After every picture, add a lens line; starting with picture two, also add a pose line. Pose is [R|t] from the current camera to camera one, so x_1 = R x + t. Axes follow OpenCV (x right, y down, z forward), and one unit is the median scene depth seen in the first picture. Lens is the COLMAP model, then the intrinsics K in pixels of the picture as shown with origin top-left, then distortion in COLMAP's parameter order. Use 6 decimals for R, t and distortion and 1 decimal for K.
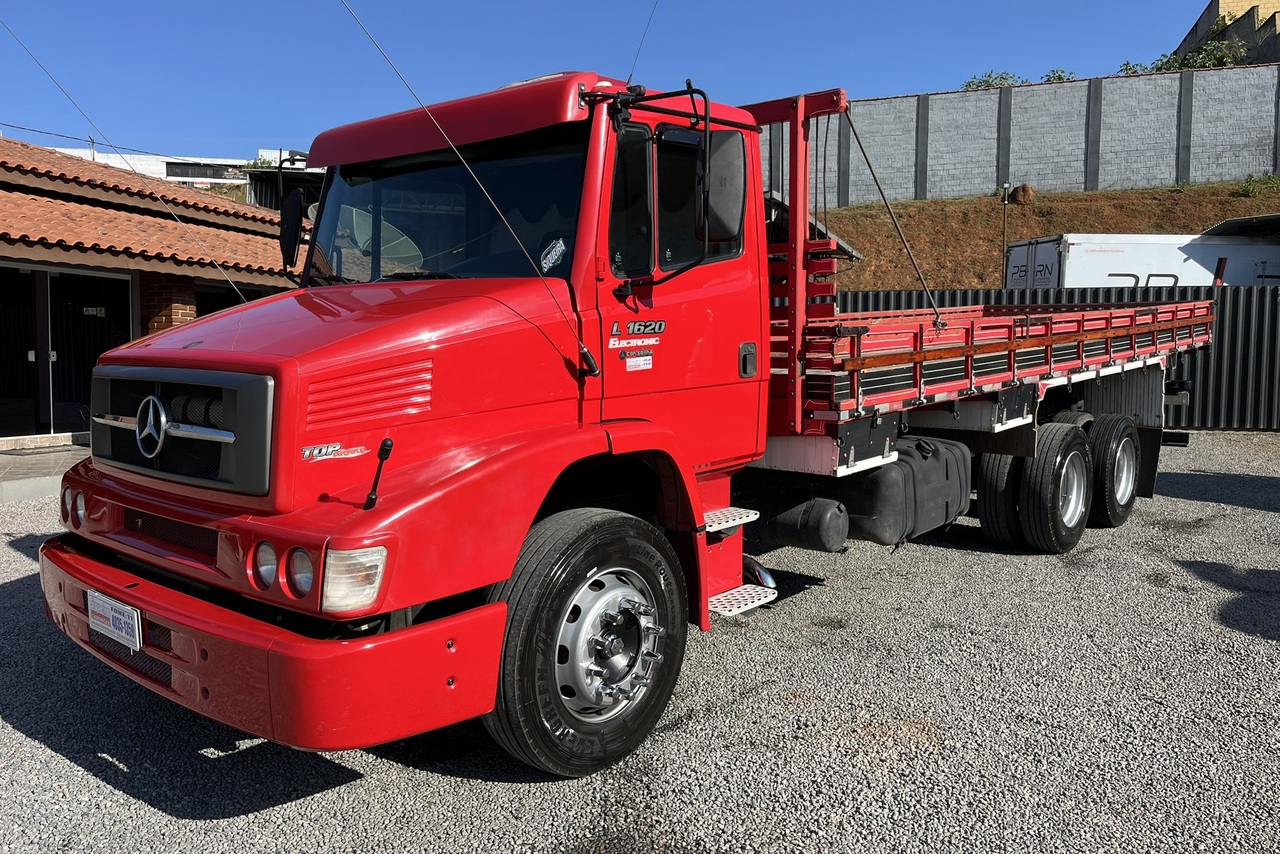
lens RADIAL K [[965.5, 0, 661.4], [0, 965.5, 404.1], [0, 0, 1]] dist [0.082829, -0.096776]
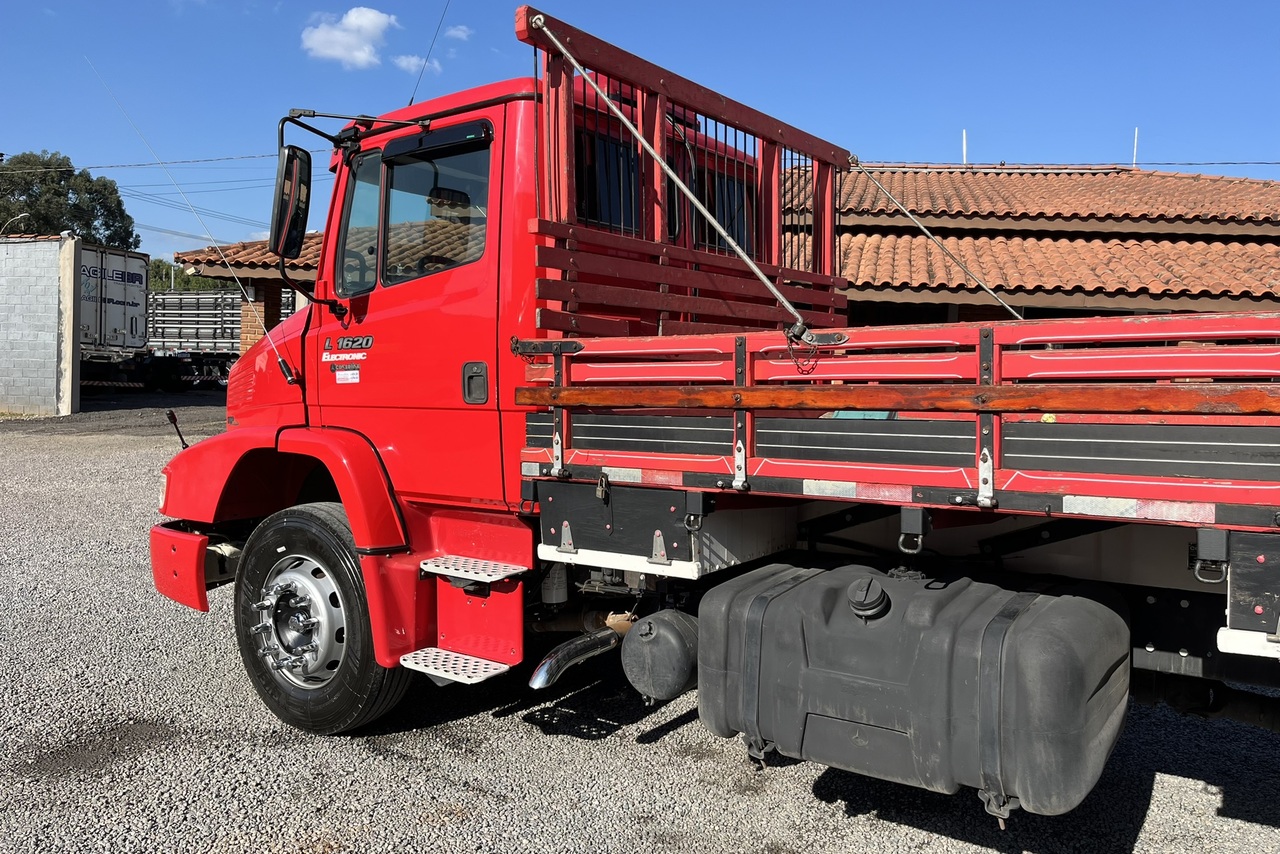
lens RADIAL K [[965.5, 0, 661.4], [0, 965.5, 404.1], [0, 0, 1]] dist [0.082829, -0.096776]
pose [[0.085176, 0.041695, -0.995493, 1.054818], [-0.094228, 0.994983, 0.033611, -0.079346], [0.991900, 0.090941, 0.088677, 1.230583]]
